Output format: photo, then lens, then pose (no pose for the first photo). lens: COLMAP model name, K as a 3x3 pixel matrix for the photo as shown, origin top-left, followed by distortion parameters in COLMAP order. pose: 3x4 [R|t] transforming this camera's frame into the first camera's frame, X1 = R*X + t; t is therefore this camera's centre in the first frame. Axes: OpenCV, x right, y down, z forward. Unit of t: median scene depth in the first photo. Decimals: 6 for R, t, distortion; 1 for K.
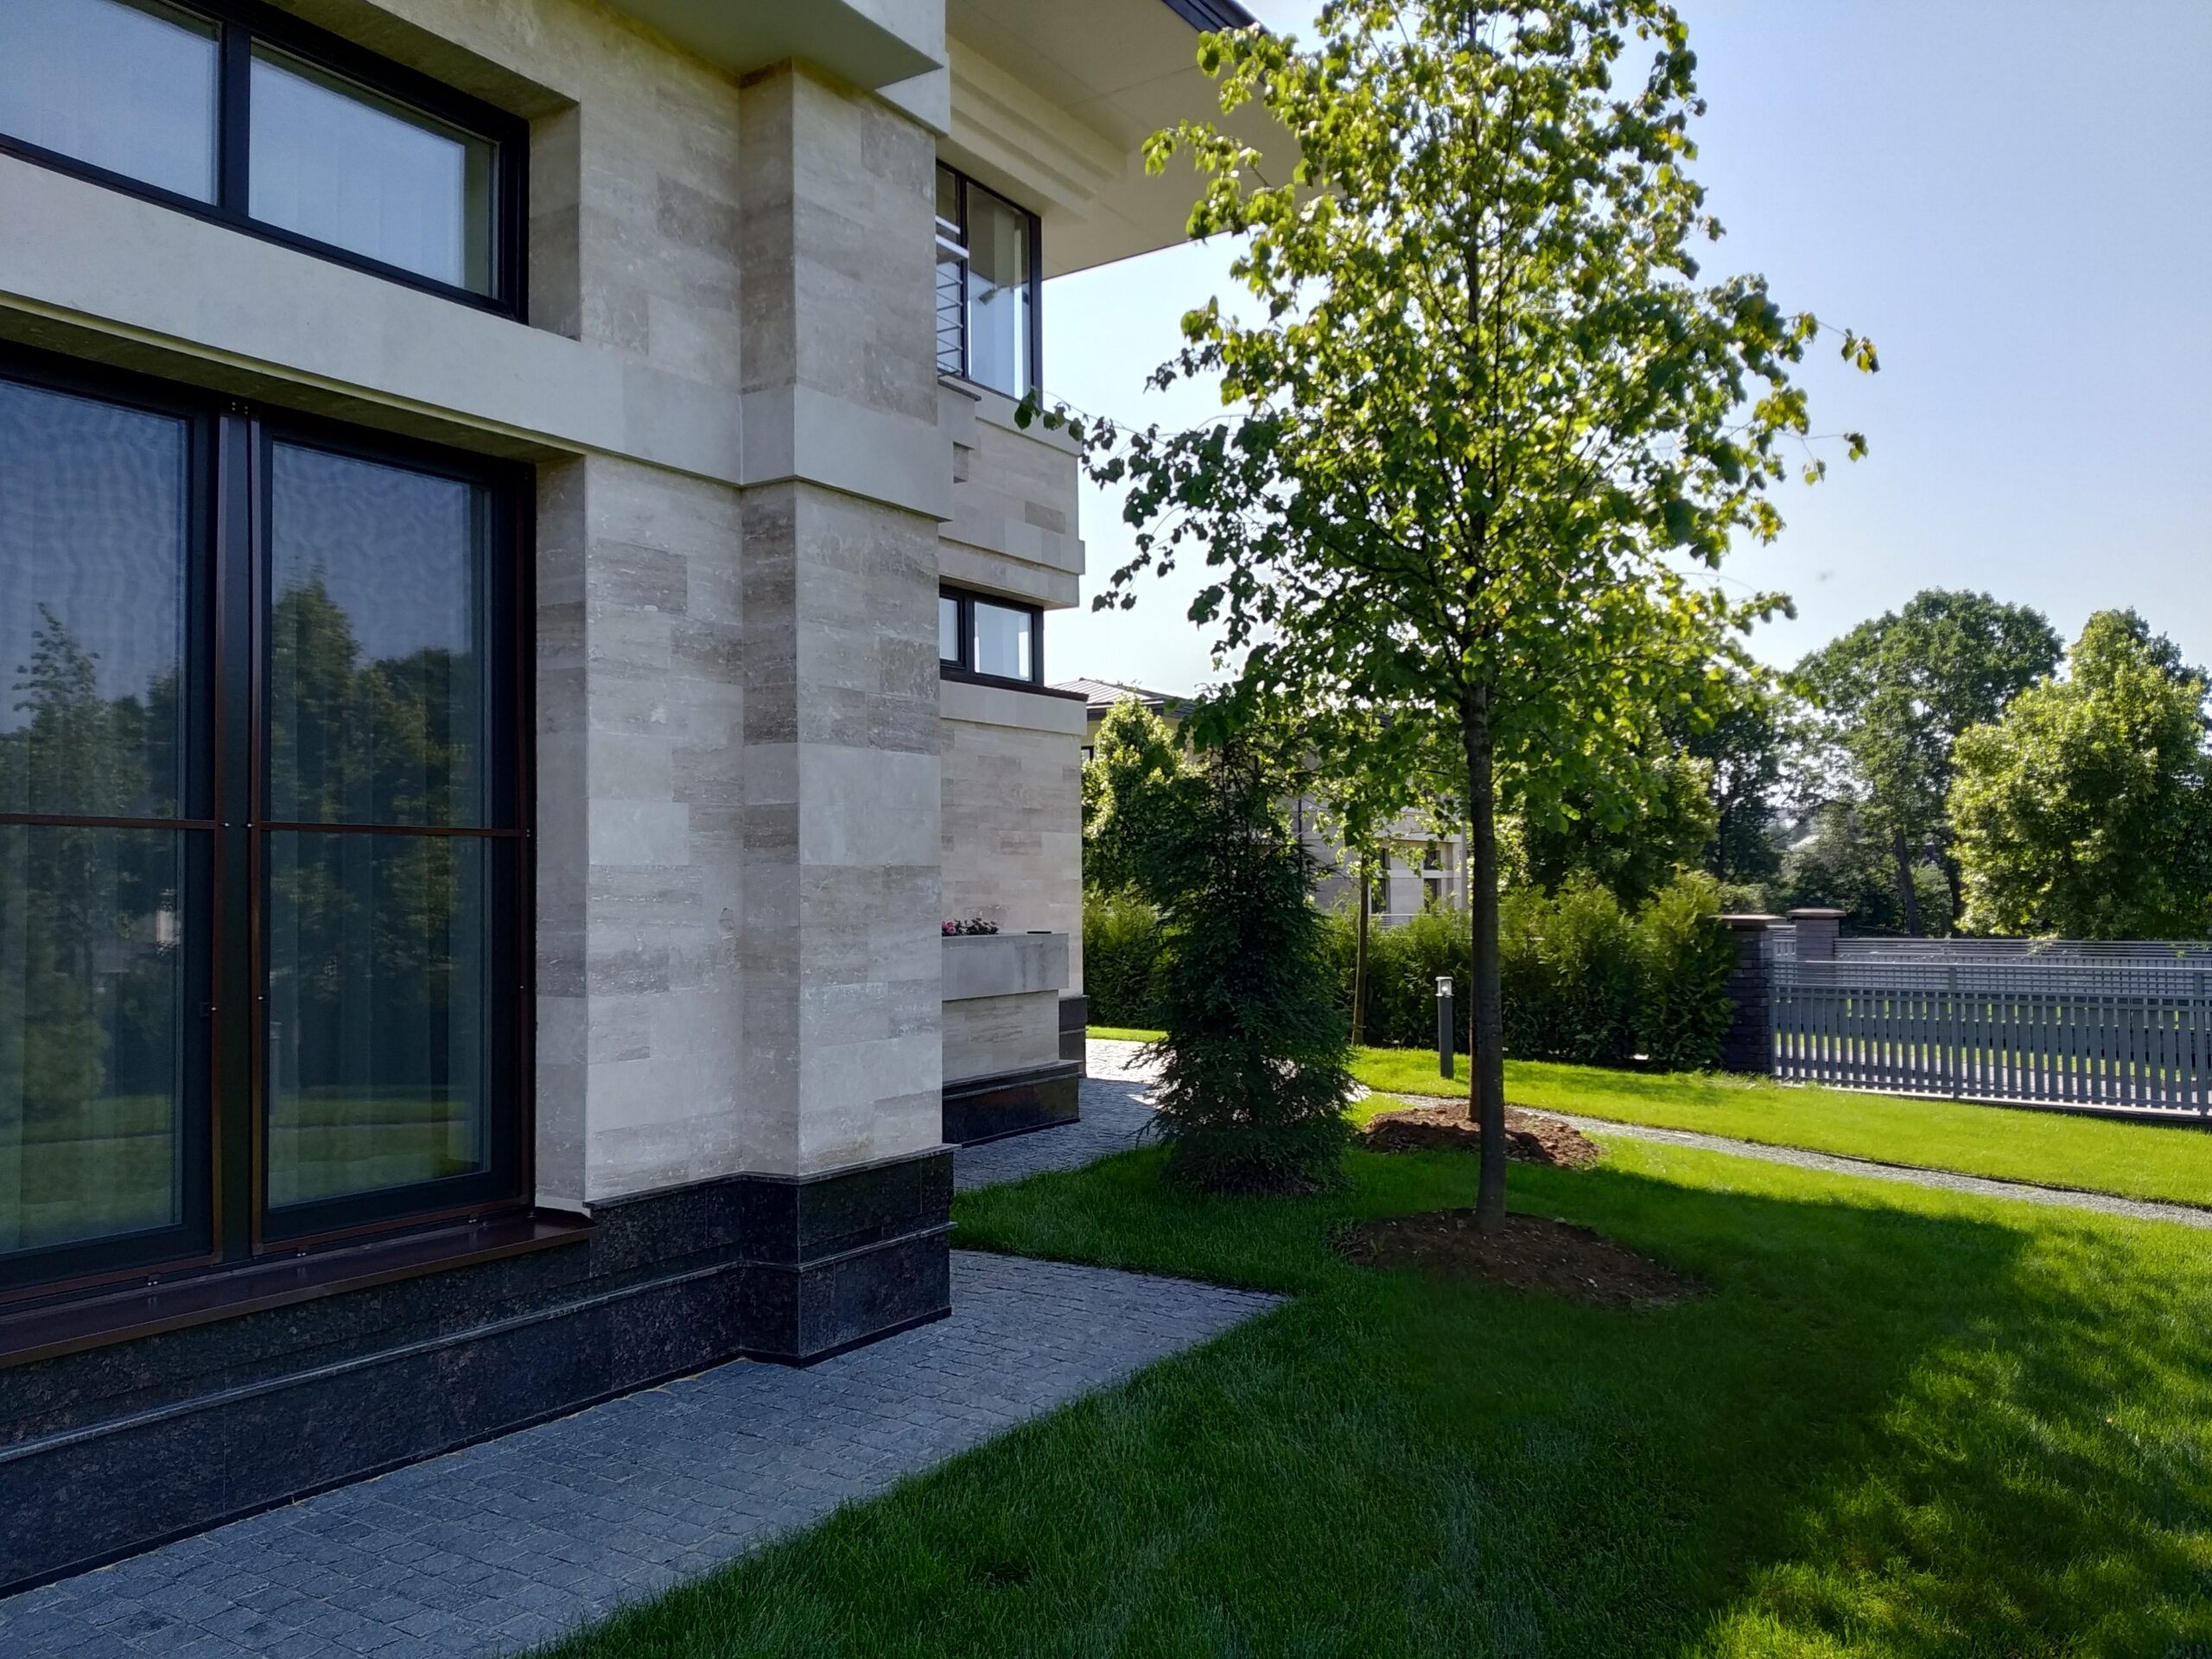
lens RADIAL K [[1664.6, 0, 1106.0], [0, 1664.6, 829.5], [0, 0, 1]] dist [0.073237, -0.123115]
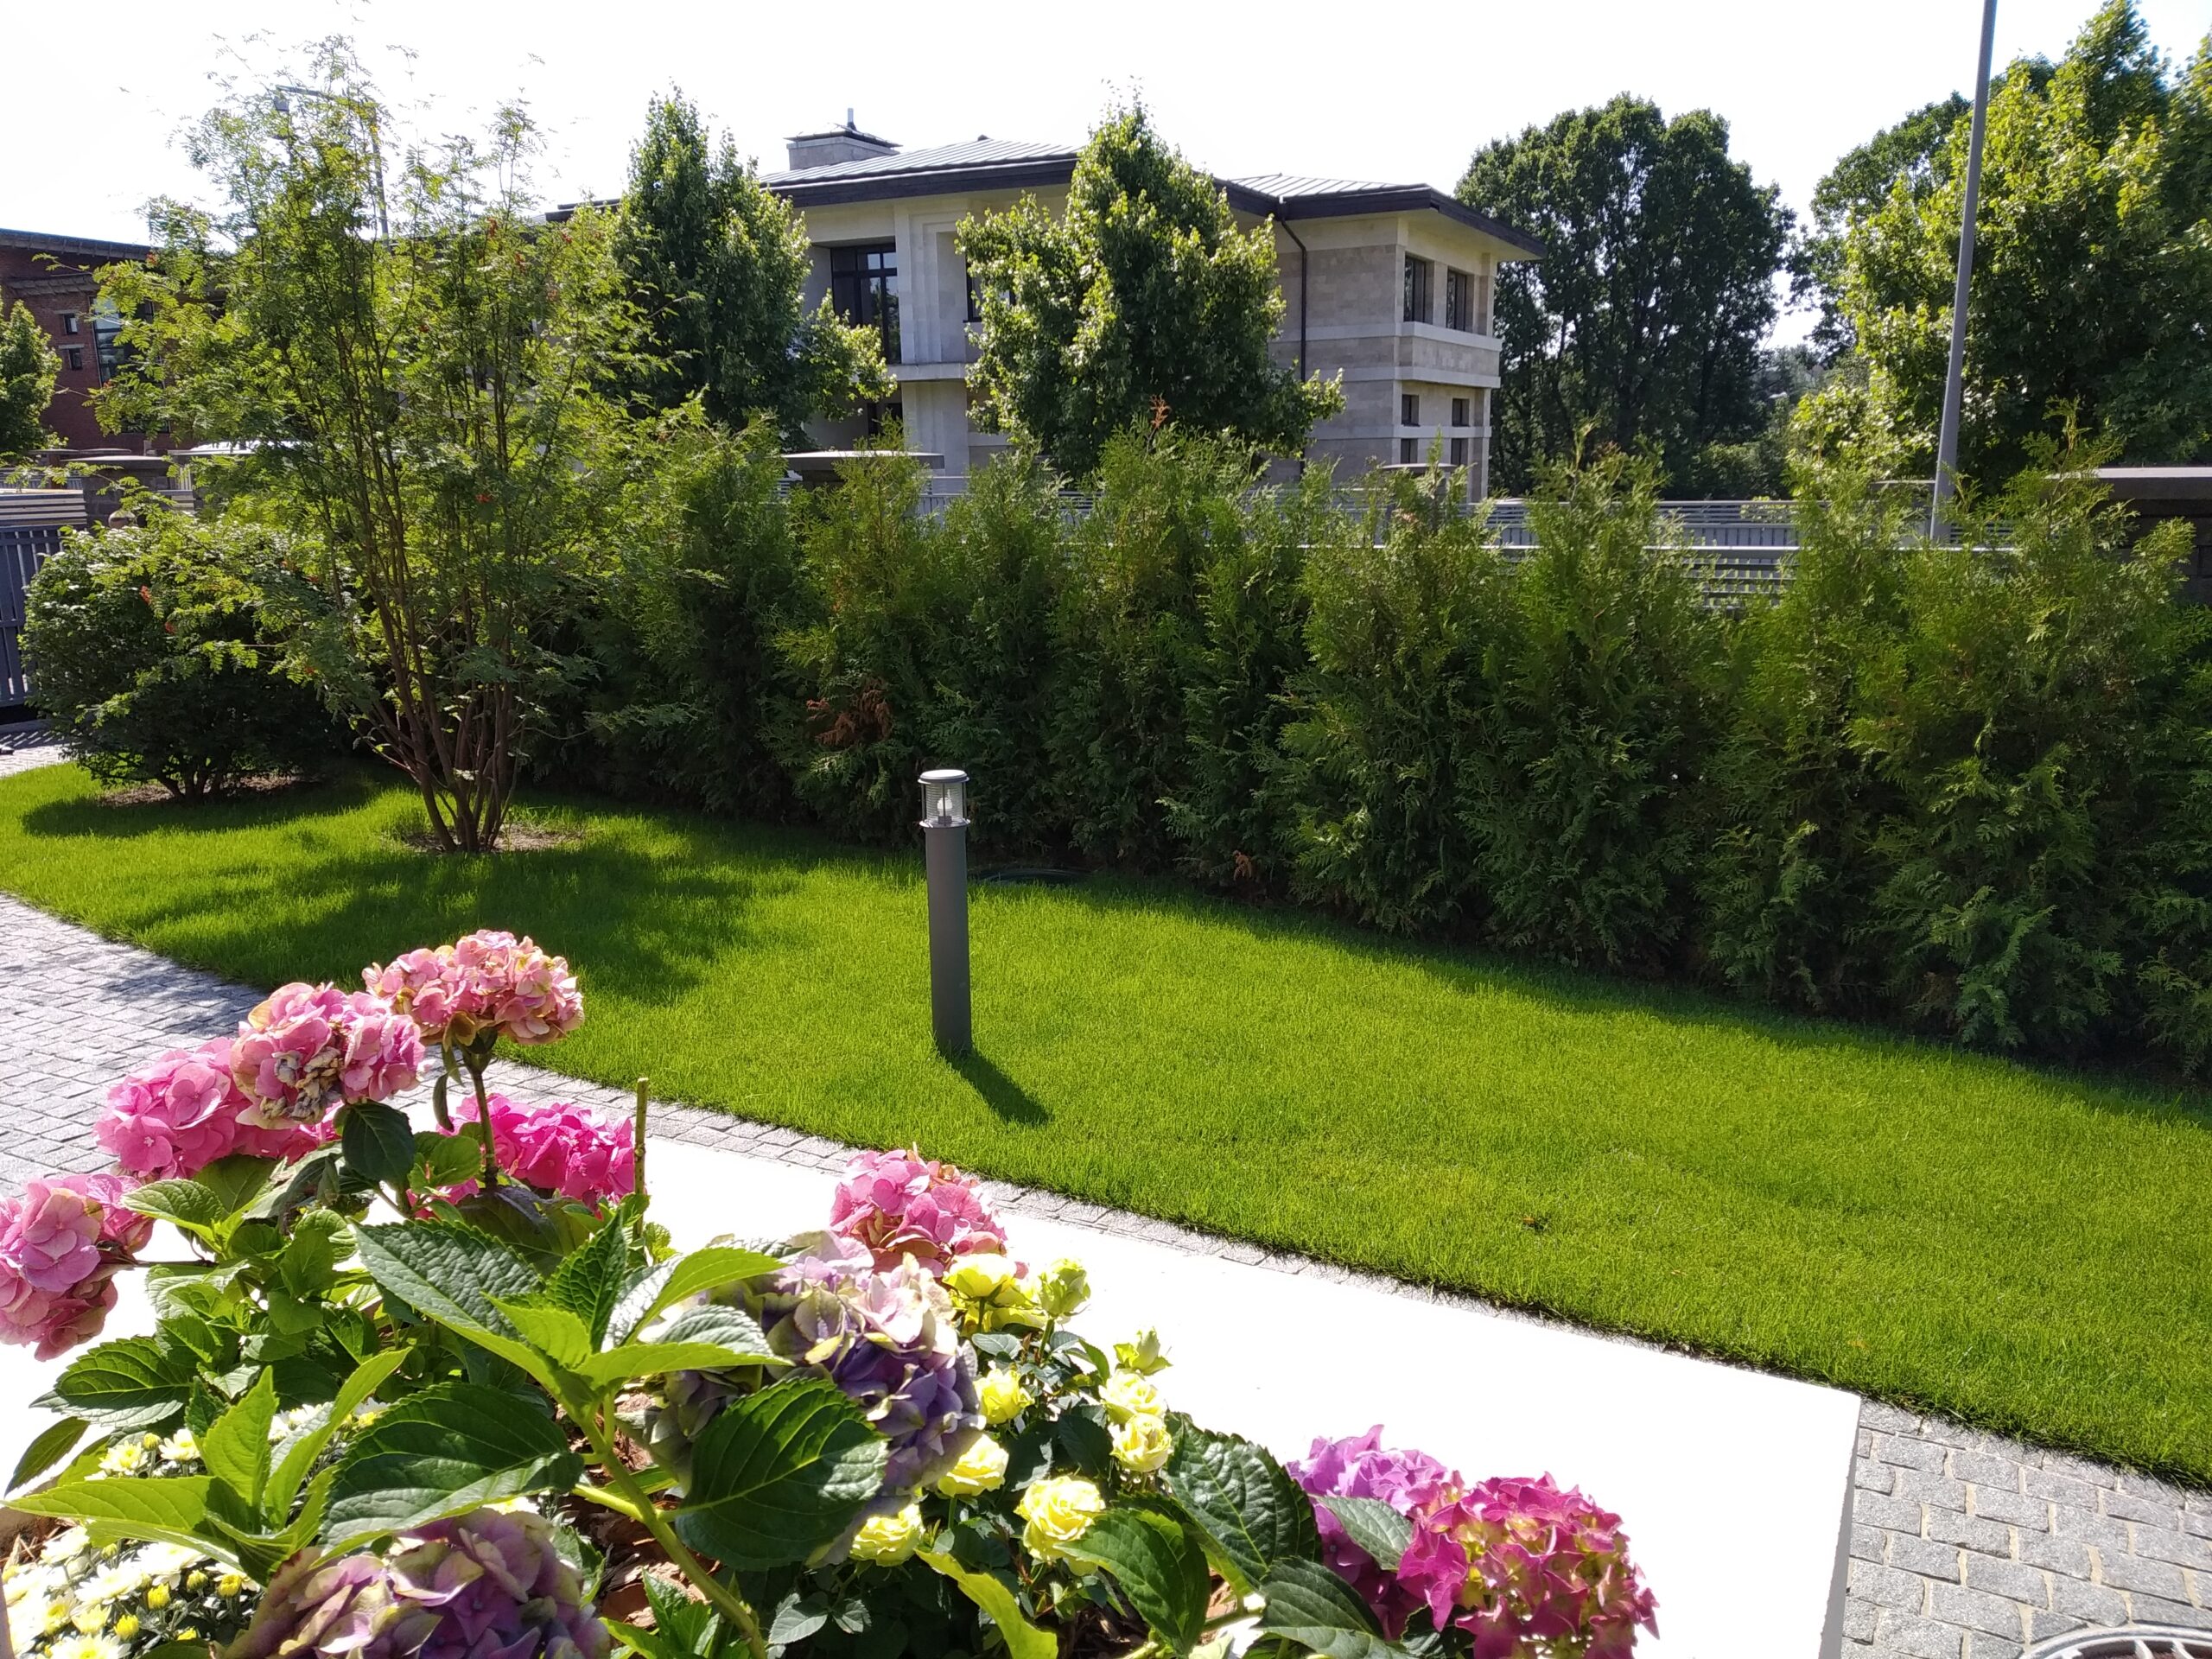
lens RADIAL K [[1664.6, 0, 1106.0], [0, 1664.6, 829.5], [0, 0, 1]] dist [0.073237, -0.123115]
pose [[0.995456, -0.029917, 0.090402, -0.052819], [0.006141, 0.967558, 0.252575, 0.013567], [-0.095025, -0.250872, 0.963345, 0.410694]]
